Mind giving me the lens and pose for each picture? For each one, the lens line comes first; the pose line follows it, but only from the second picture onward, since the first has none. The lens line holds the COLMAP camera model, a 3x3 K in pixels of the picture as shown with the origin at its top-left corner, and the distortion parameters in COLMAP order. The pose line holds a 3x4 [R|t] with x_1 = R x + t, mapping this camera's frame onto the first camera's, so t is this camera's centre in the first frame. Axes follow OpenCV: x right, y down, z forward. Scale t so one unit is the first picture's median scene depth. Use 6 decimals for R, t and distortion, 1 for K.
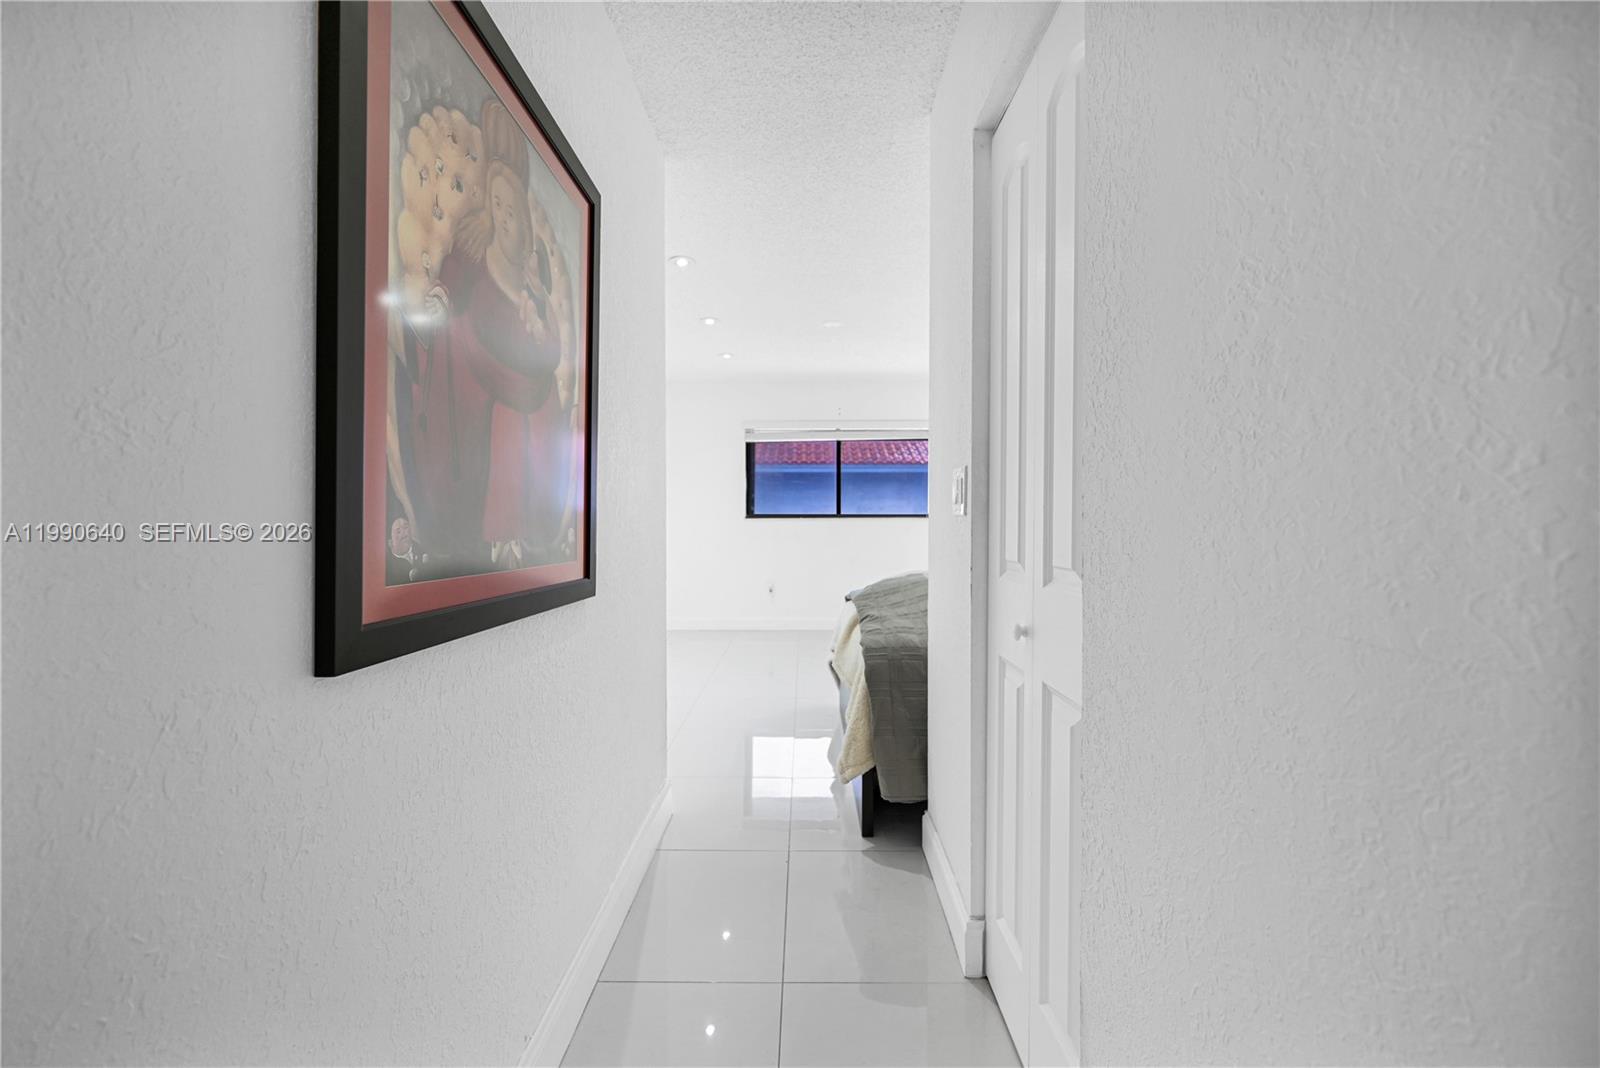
lens RADIAL K [[645.2, 0, 797.6], [0, 645.2, 526.8], [0, 0, 1]] dist [0.000322, 0.000007]
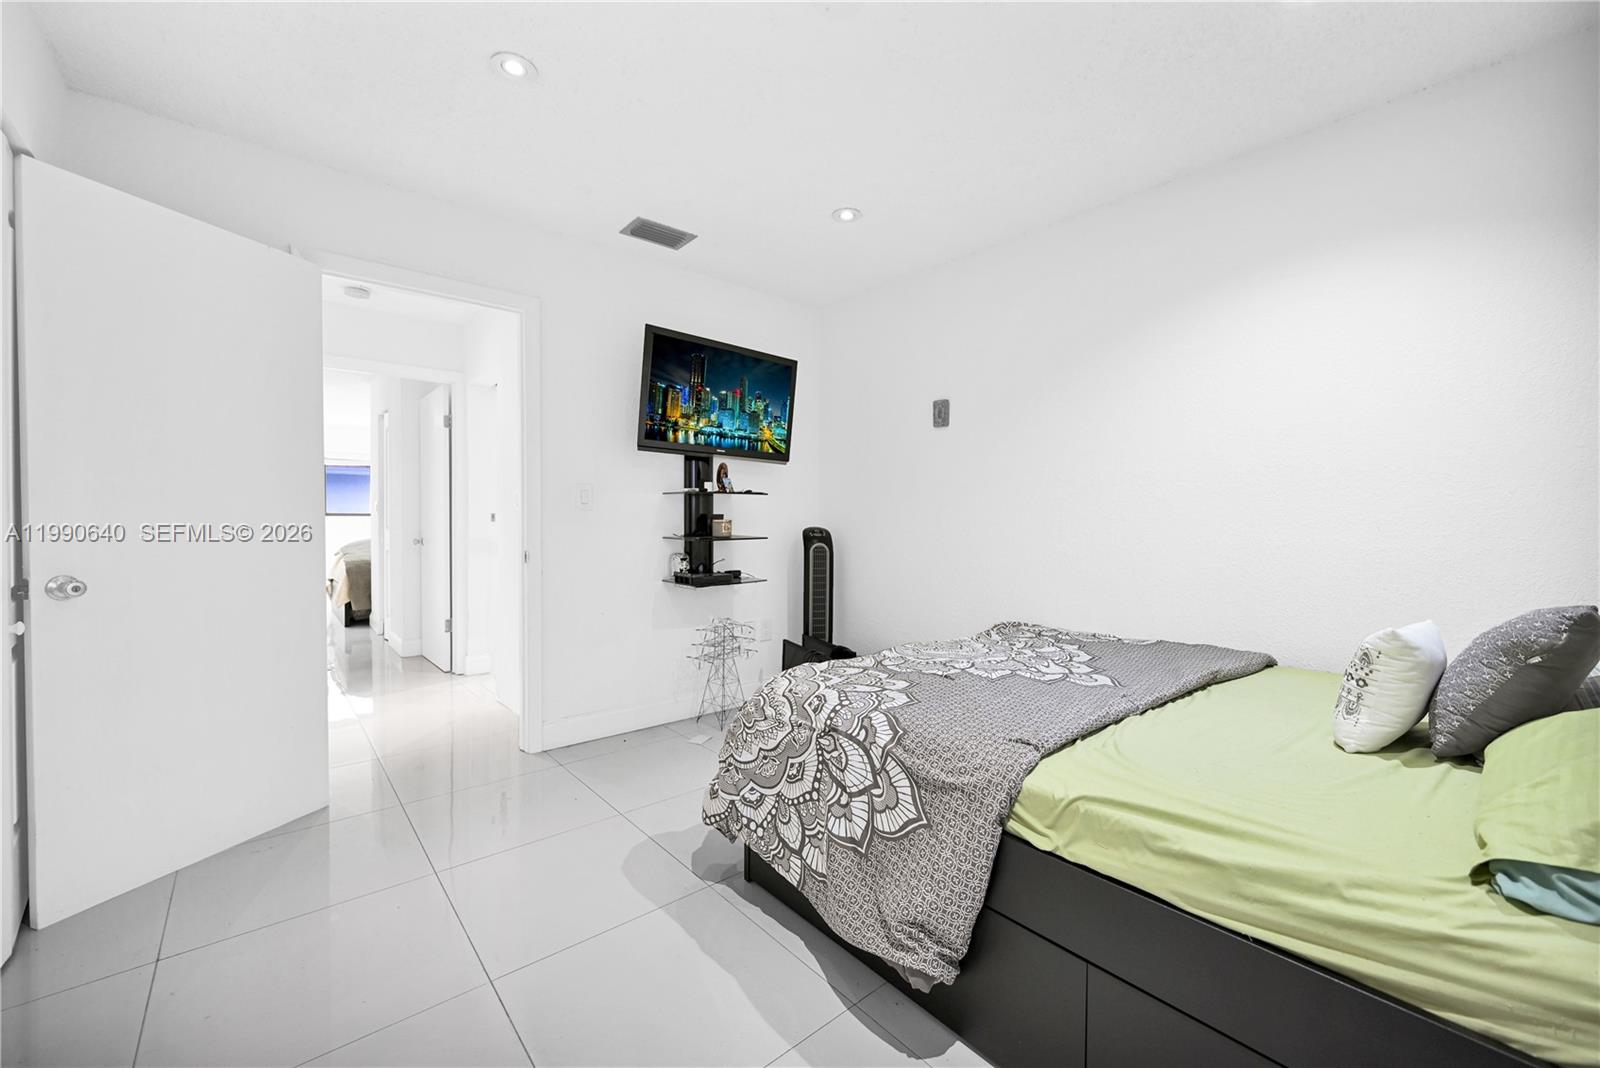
lens RADIAL K [[645.2, 0, 795.6], [0, 645.2, 531.7], [0, 0, 1]] dist [0.000322, 0.000007]
pose [[0.756088, -0.002632, 0.654464, -0.257209], [-0.000073, 0.999992, 0.004105, 0.033662], [-0.654469, -0.003151, 0.756082, -2.432499]]
